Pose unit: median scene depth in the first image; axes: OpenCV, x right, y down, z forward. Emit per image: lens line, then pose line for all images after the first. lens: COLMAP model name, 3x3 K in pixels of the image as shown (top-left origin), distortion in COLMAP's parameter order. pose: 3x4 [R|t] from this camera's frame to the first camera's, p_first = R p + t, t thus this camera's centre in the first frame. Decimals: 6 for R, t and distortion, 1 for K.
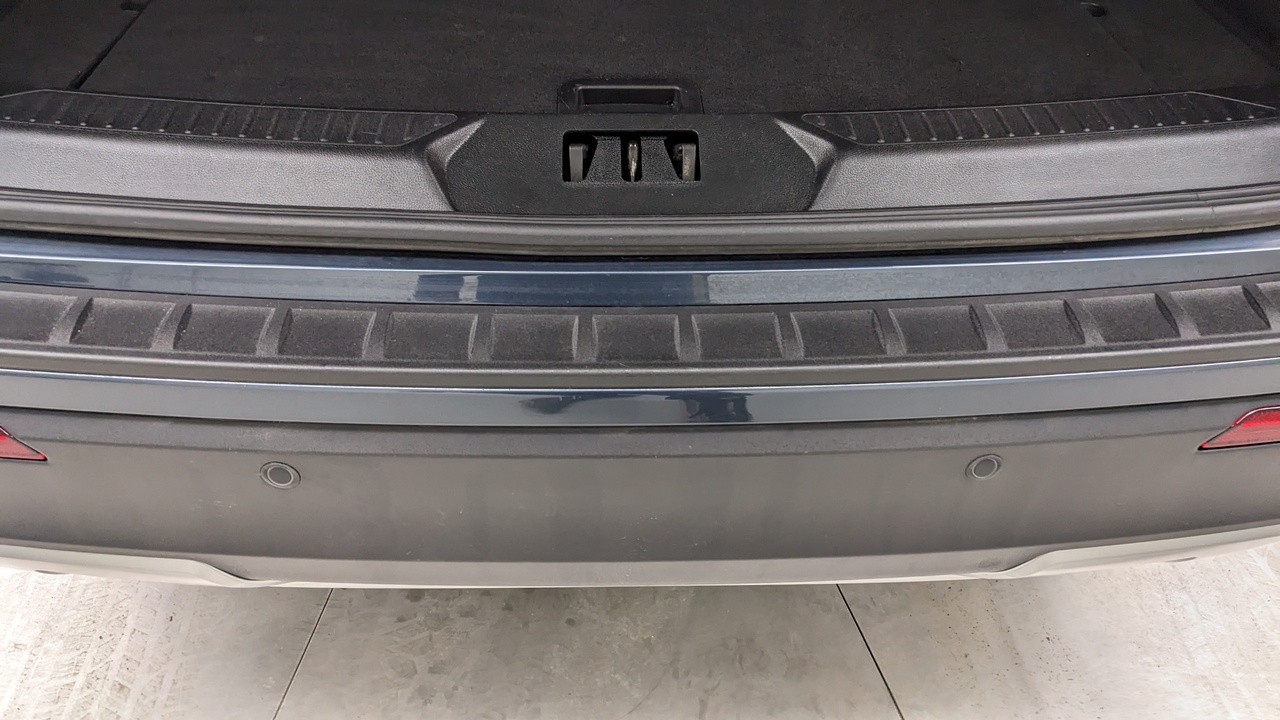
lens RADIAL K [[1019.9, 0, 643.0], [0, 1019.9, 411.4], [0, 0, 1]] dist [0.045842, -0.067257]
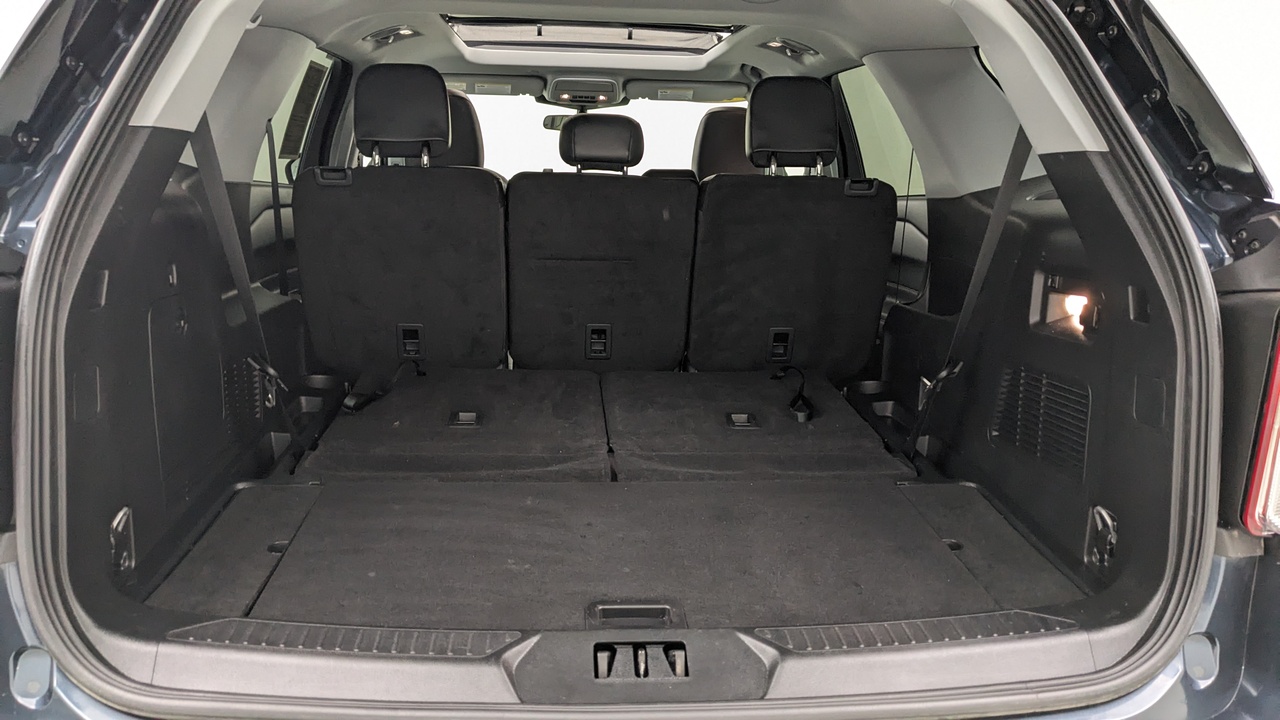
lens RADIAL K [[1011.9, 0, 636.0], [0, 1011.9, 392.1], [0, 0, 1]] dist [0.060849, -0.092657]
pose [[0.999462, -0.004850, 0.032427, -0.062790], [0.018528, 0.899496, -0.436536, 0.039213], [-0.027051, 0.436902, 0.899102, -0.466994]]
